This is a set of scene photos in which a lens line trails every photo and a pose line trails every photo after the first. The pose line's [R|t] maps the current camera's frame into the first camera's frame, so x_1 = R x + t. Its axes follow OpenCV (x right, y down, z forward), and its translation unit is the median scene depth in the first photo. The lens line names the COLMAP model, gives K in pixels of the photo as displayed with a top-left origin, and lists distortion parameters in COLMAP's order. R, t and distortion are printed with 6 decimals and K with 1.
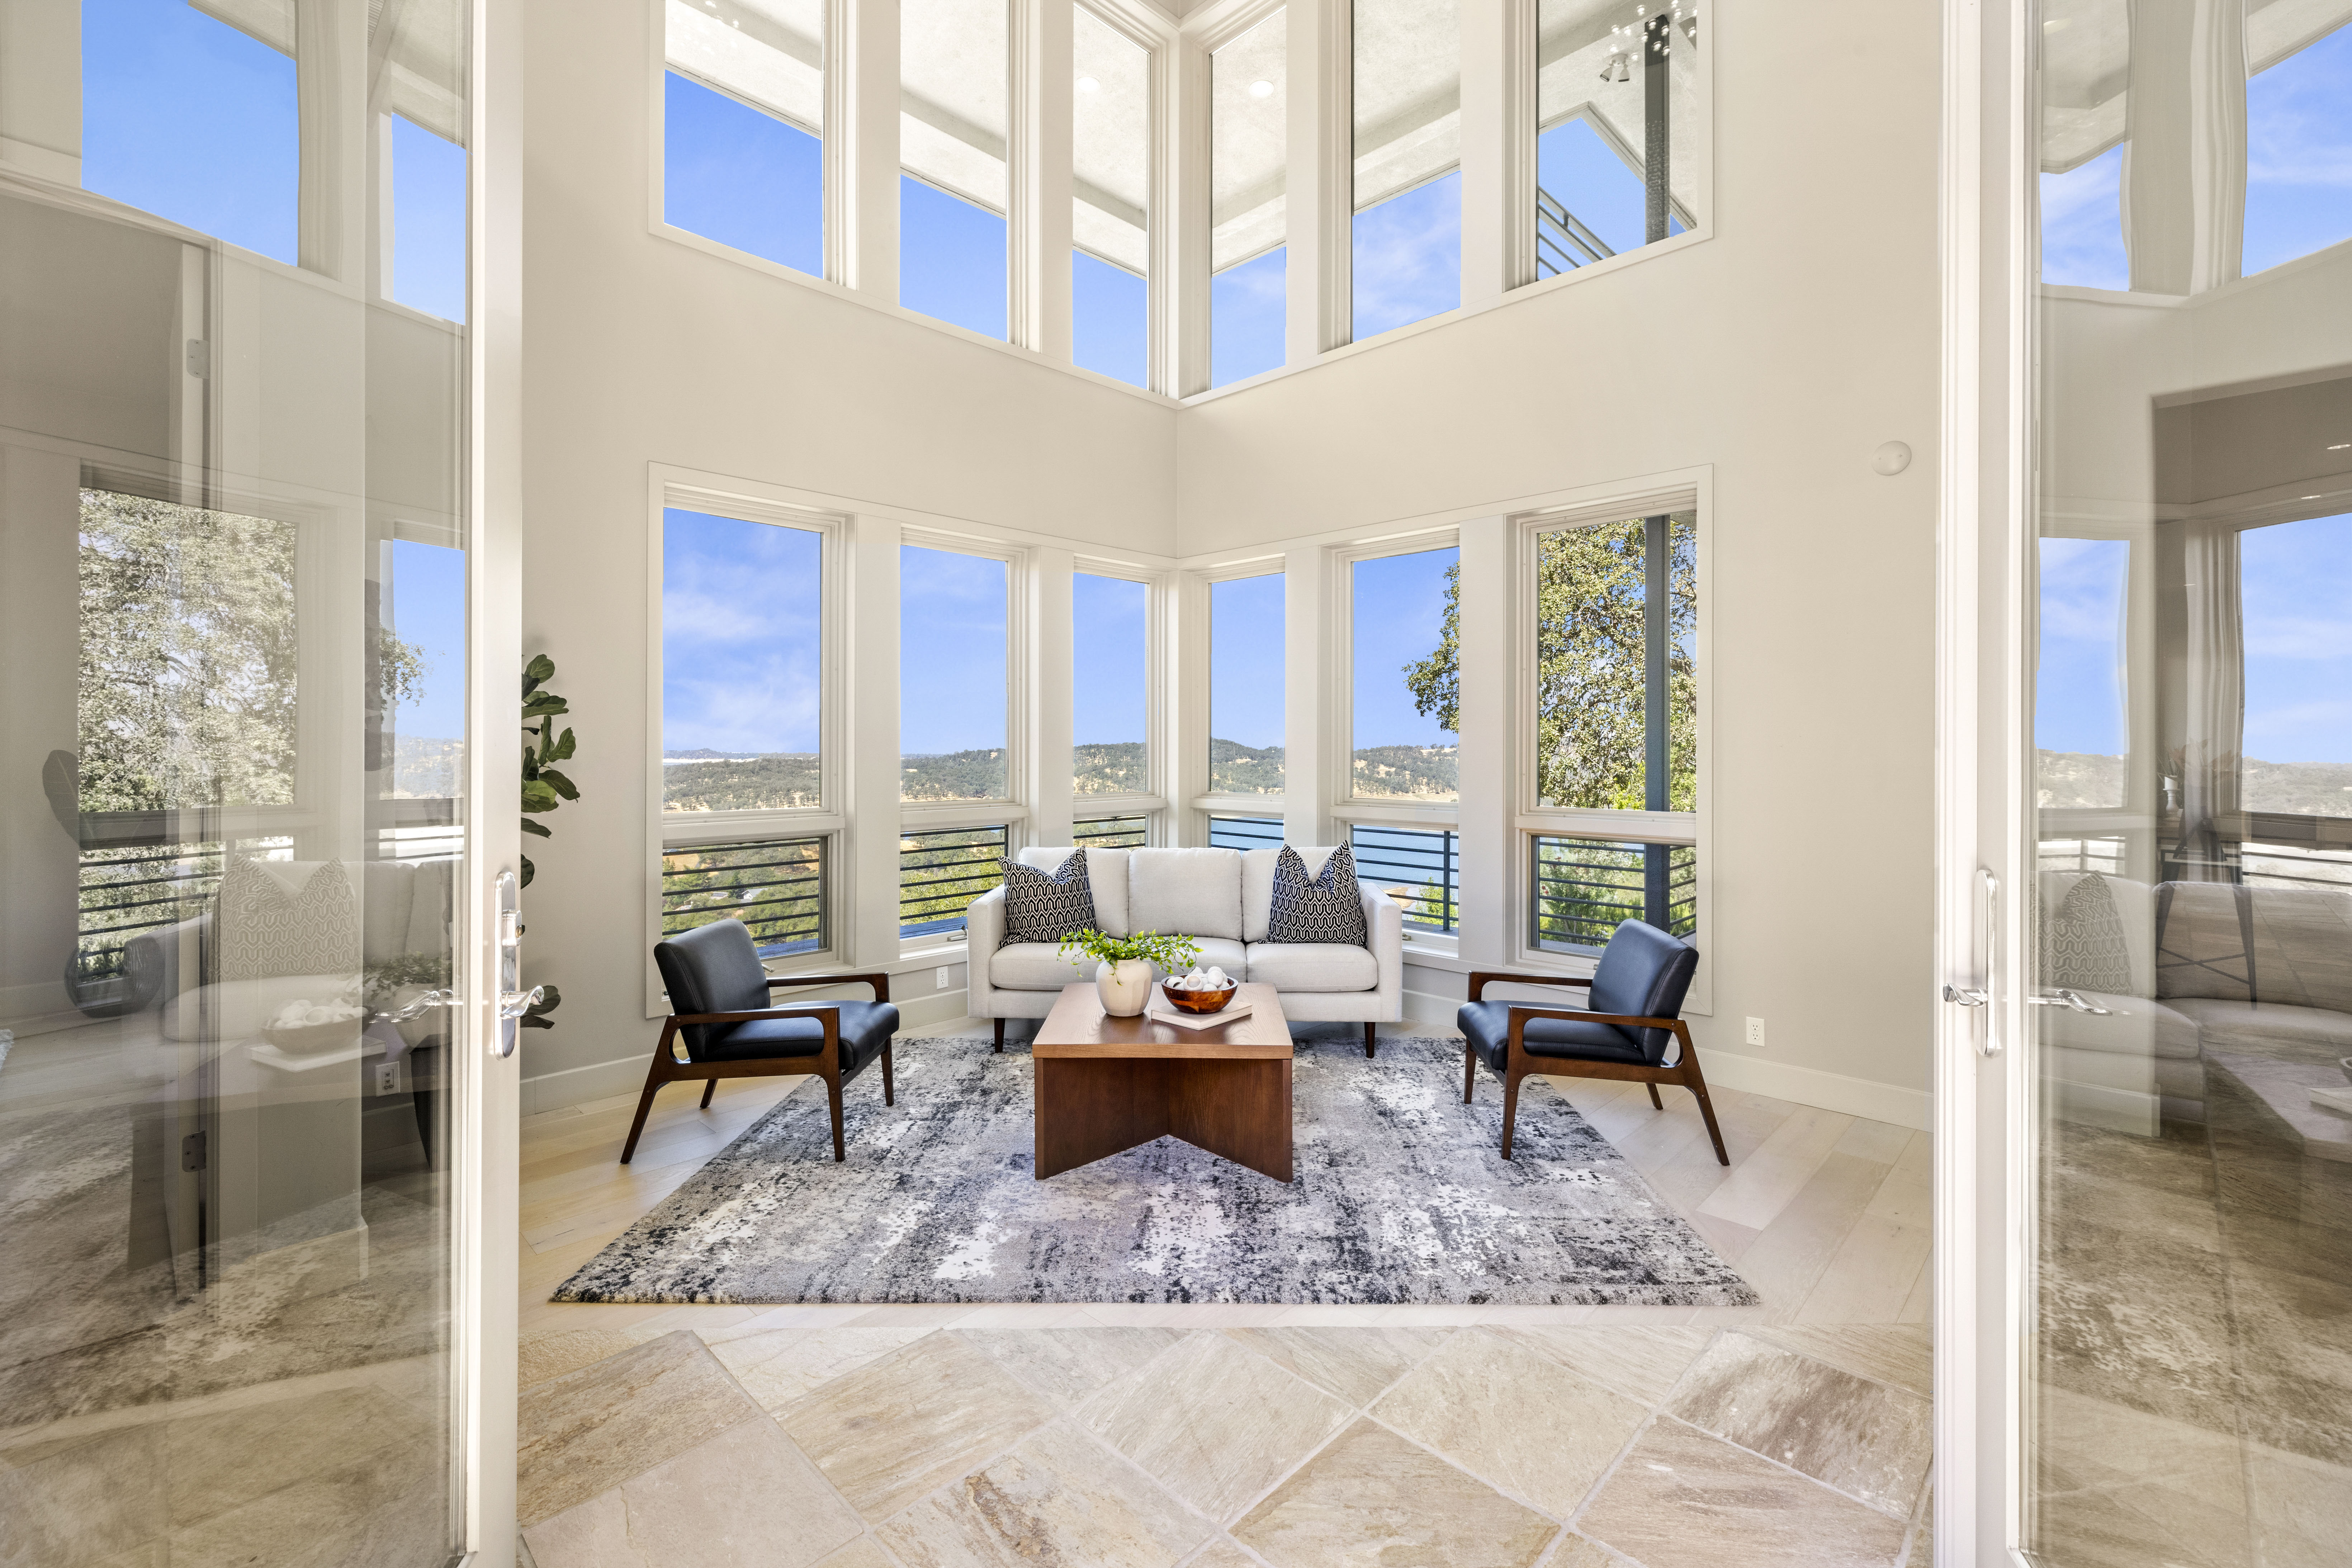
lens RADIAL K [[1002.8, 0, 1189.5], [0, 1002.8, 748.2], [0, 0, 1]] dist [-0.000043, -0.000496]
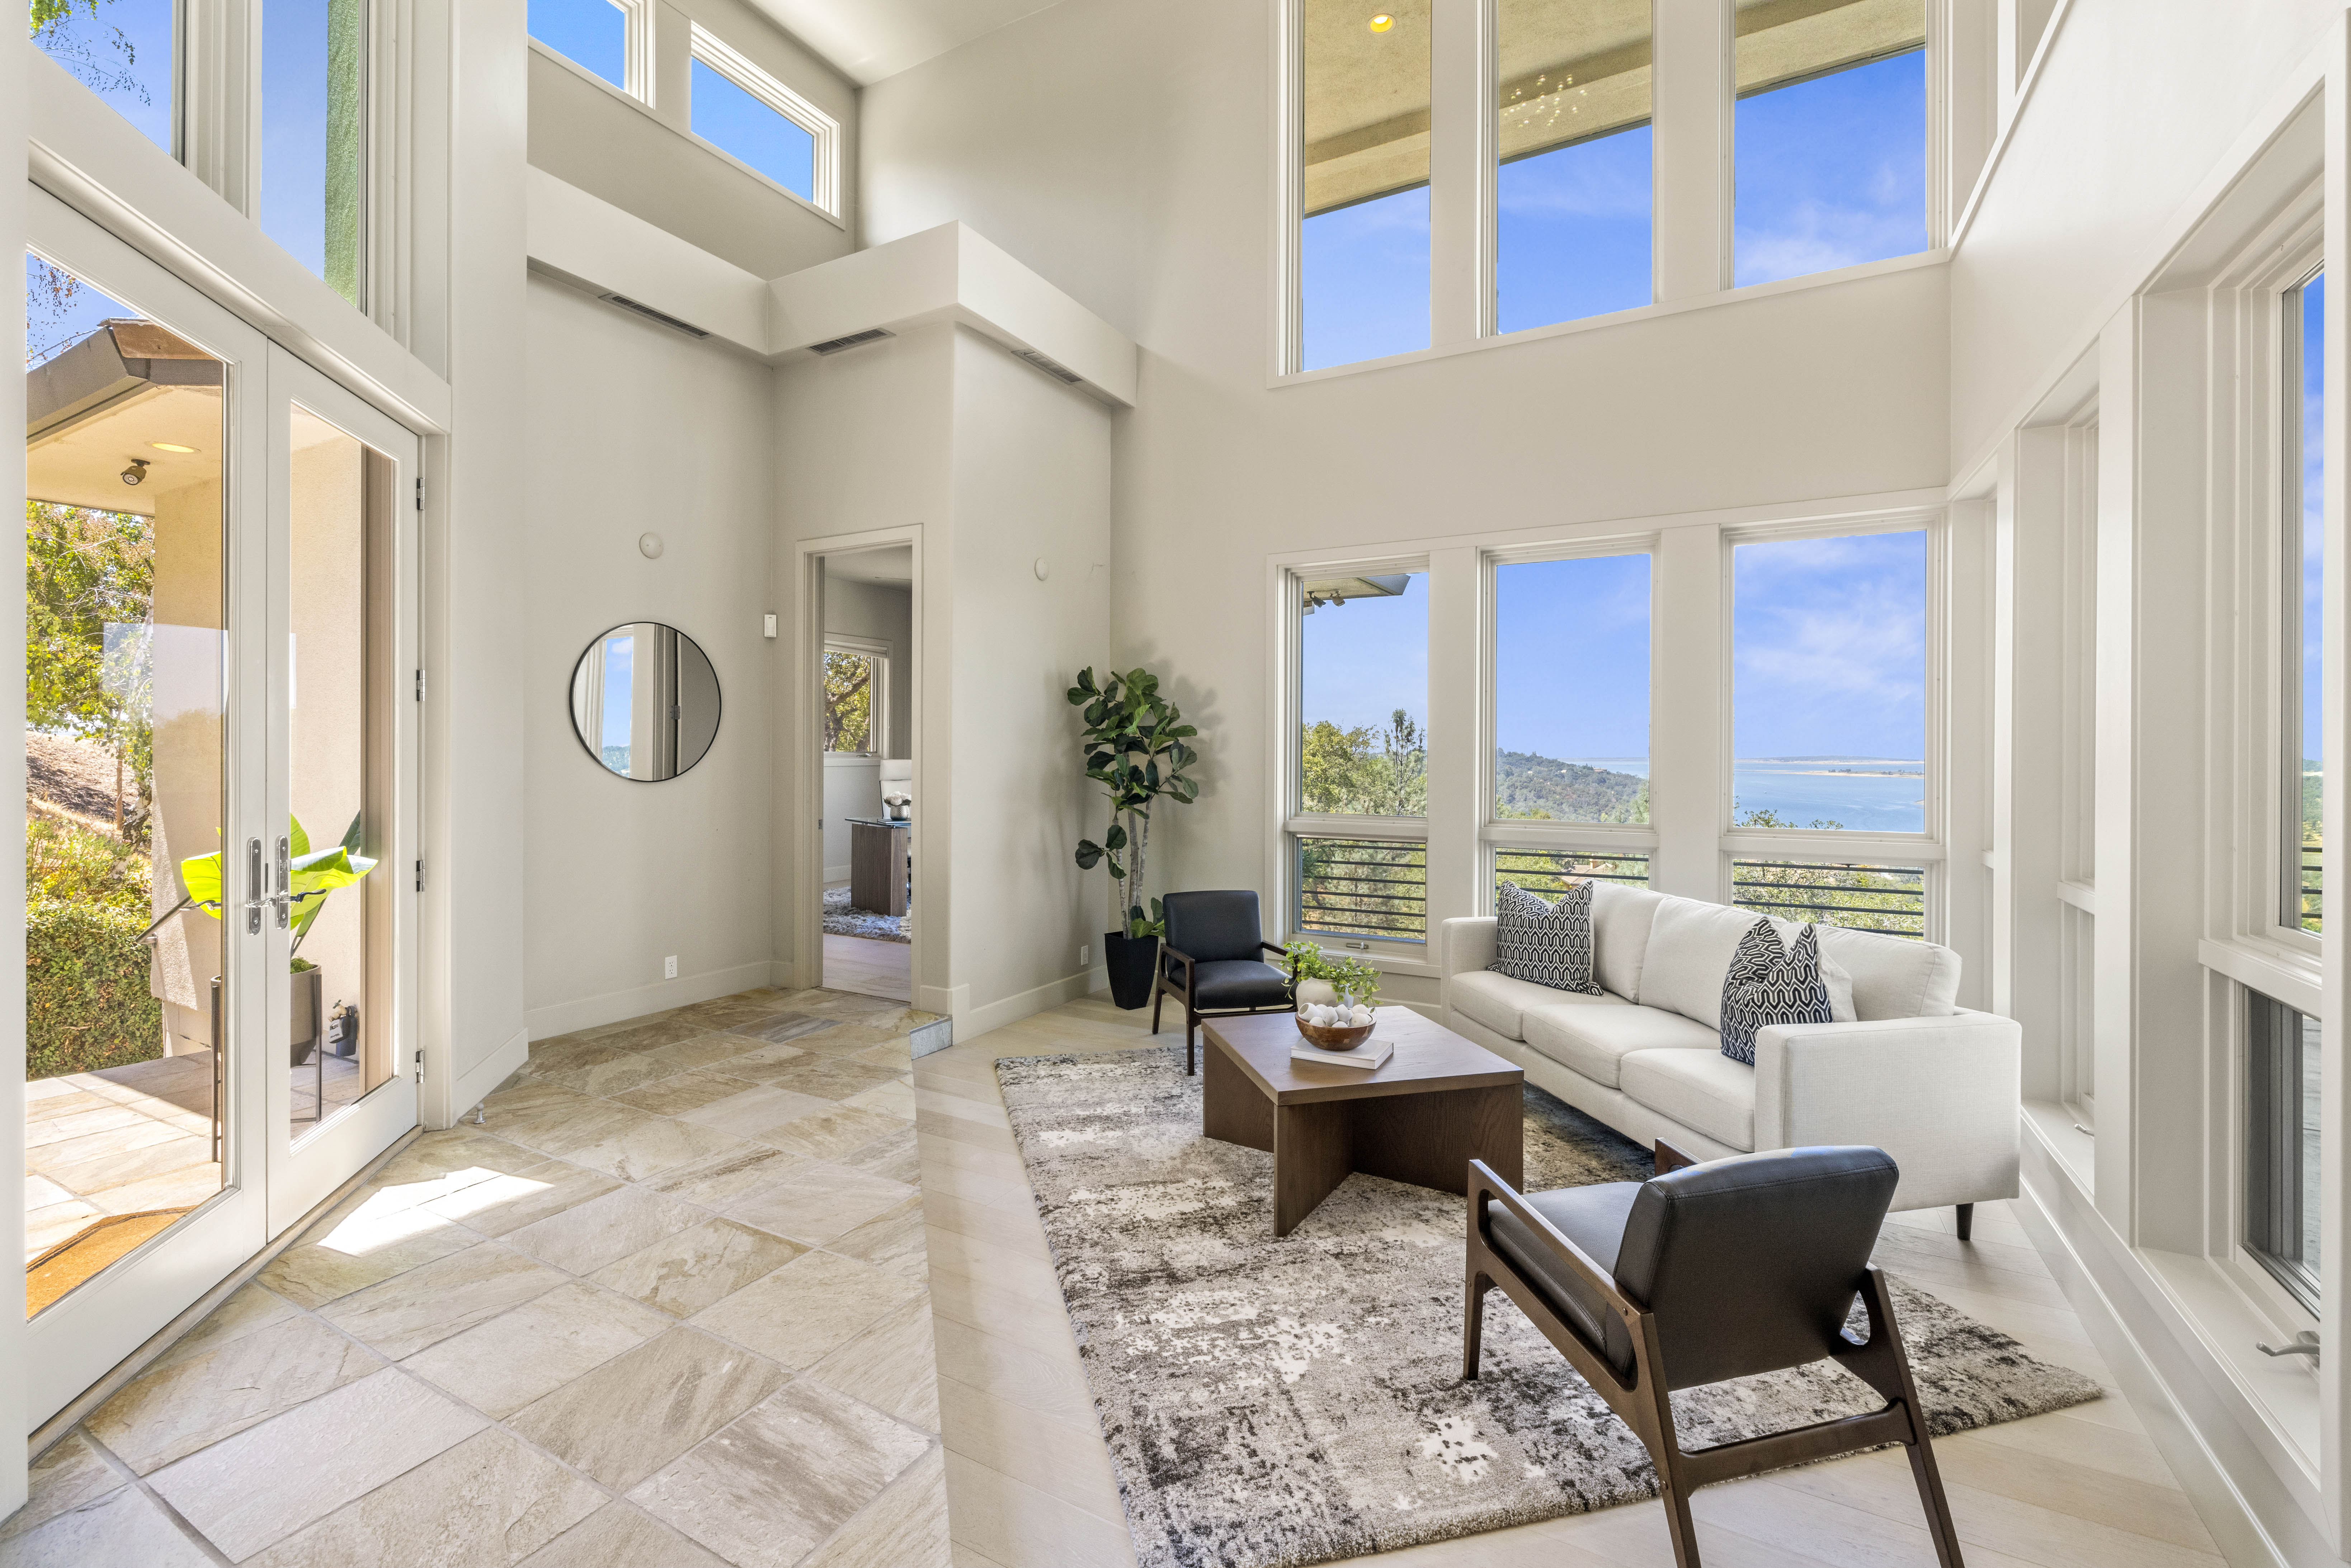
lens RADIAL K [[1002.3, 0, 1172.6], [0, 1002.3, 765.5], [0, 0, 1]] dist [-0.000043, -0.000496]
pose [[0.259104, 0.015470, -0.965725, 0.995096], [-0.004587, 0.999880, 0.014786, -0.024347], [0.965839, 0.000599, 0.259144, 0.671883]]
